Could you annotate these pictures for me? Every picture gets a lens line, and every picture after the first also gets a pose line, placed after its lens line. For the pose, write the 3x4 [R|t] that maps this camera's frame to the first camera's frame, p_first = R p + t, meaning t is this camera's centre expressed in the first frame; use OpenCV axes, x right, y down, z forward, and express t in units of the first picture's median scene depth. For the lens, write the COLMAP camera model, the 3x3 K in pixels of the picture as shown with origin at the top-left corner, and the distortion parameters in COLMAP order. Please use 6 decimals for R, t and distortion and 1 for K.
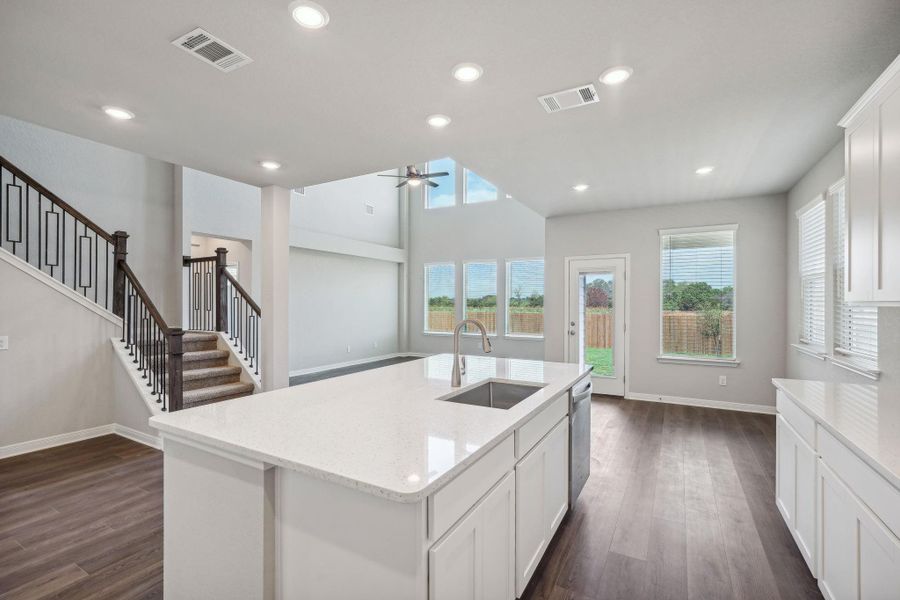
lens RADIAL K [[405.3, 0, 445.5], [0, 405.3, 303.5], [0, 0, 1]] dist [-0.009234, 0.004640]
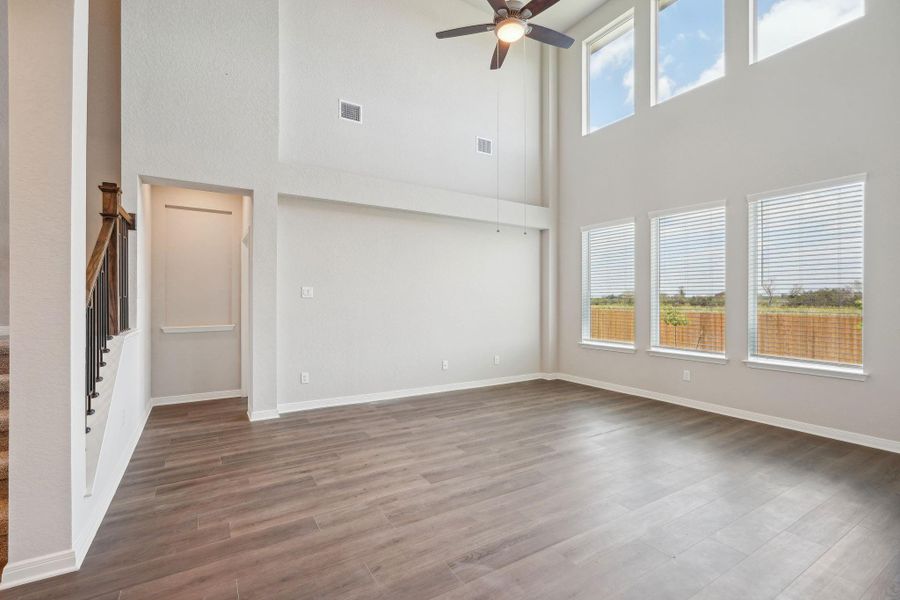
lens RADIAL K [[405.3, 0, 447.9], [0, 405.3, 300.5], [0, 0, 1]] dist [-0.009234, 0.004640]
pose [[0.880611, 0.000026, -0.473840, 0.056052], [-0.002180, 0.999990, -0.003997, 0.012318], [0.473835, 0.004553, 0.880602, 0.384990]]
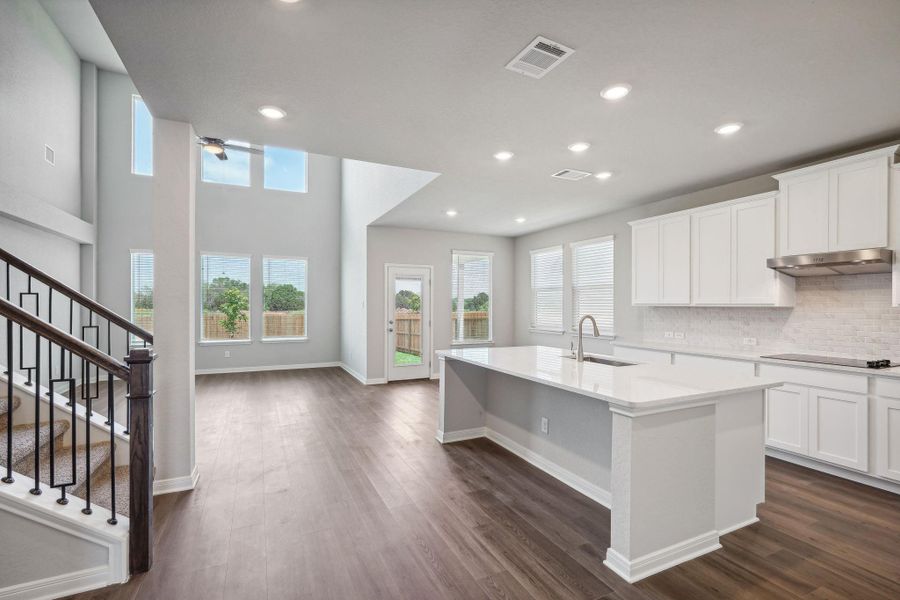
lens RADIAL K [[405.3, 0, 447.0], [0, 405.3, 302.4], [0, 0, 1]] dist [-0.009234, 0.004640]
pose [[0.568141, 0.002274, 0.822928, -0.322850], [0.000704, 0.999994, -0.003250, -0.001176], [-0.822931, 0.002426, 0.568136, 0.131636]]
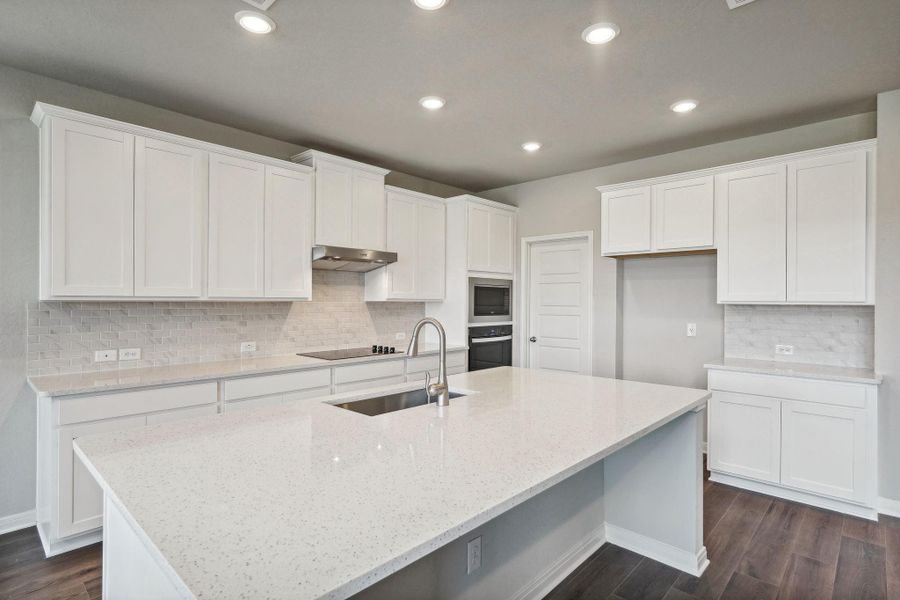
lens RADIAL K [[459.3, 0, 447.7], [0, 459.3, 300.1], [0, 0, 1]] dist [-0.003388, 0.002451]
pose [[-0.973096, -0.006160, 0.230318, -0.041438], [-0.006151, 0.999981, 0.000754, 0.000081], [-0.230318, -0.000683, -0.973115, 0.421674]]
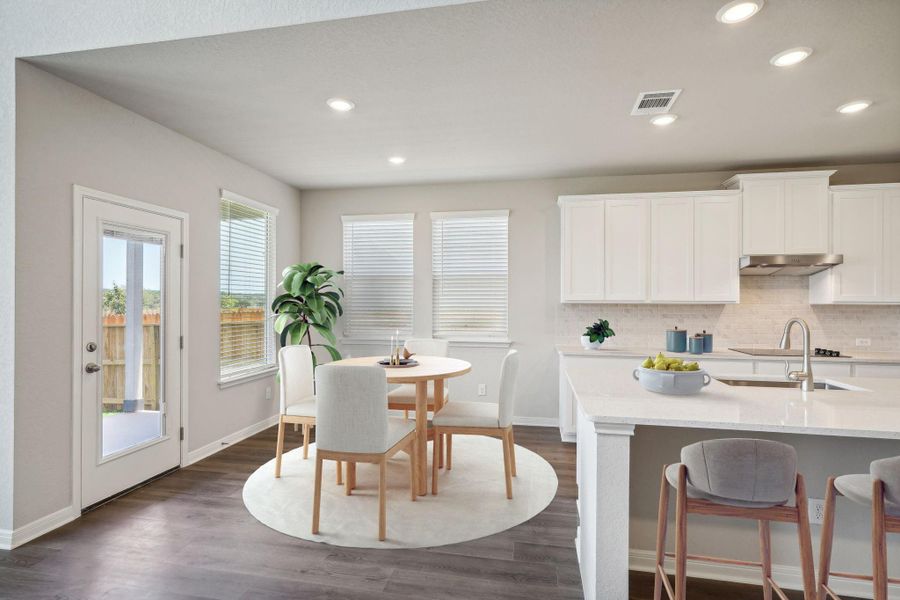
lens RADIAL K [[437.8, 0, 453.0], [0, 437.8, 300.5], [0, 0, 1]] dist [-0.008342, 0.001121]
pose [[-0.330661, -0.001102, 0.943749, -0.145388], [-0.003257, 0.999995, 0.000026, -0.000345], [-0.943744, -0.003065, -0.330663, 0.475542]]
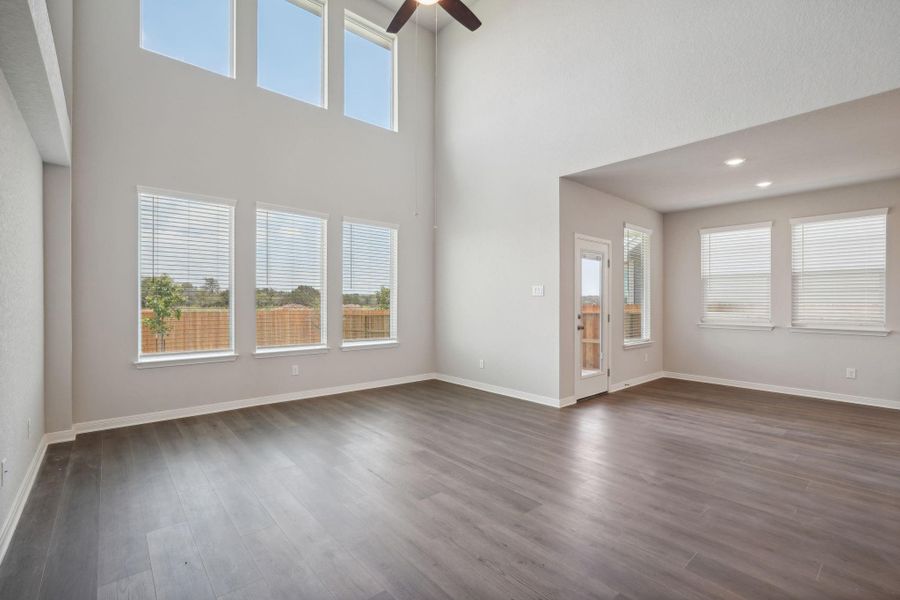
lens RADIAL K [[405.3, 0, 448.2], [0, 405.3, 303.4], [0, 0, 1]] dist [-0.009234, 0.004640]
pose [[0.323901, -0.005013, 0.946078, -0.324490], [-0.004124, 0.999969, 0.006711, 0.011120], [-0.946082, -0.006076, 0.323870, 0.590878]]
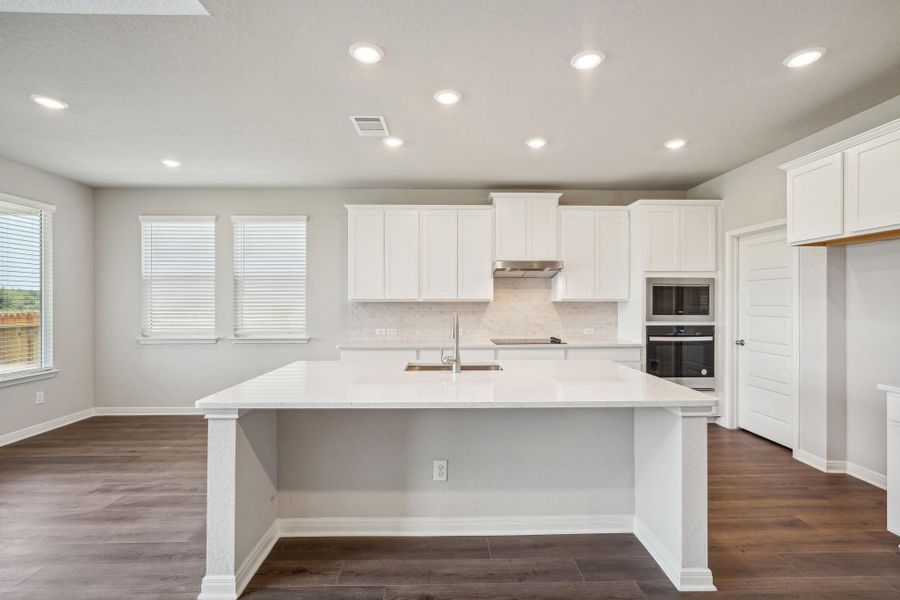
lens RADIAL K [[405.3, 0, 451.1], [0, 405.3, 299.4], [0, 0, 1]] dist [-0.009234, 0.004640]
pose [[-0.519473, 0.001161, 0.854486, -0.210094], [0.002047, 0.999998, -0.000114, -0.000322], [-0.854484, 0.001690, -0.519475, 0.363890]]
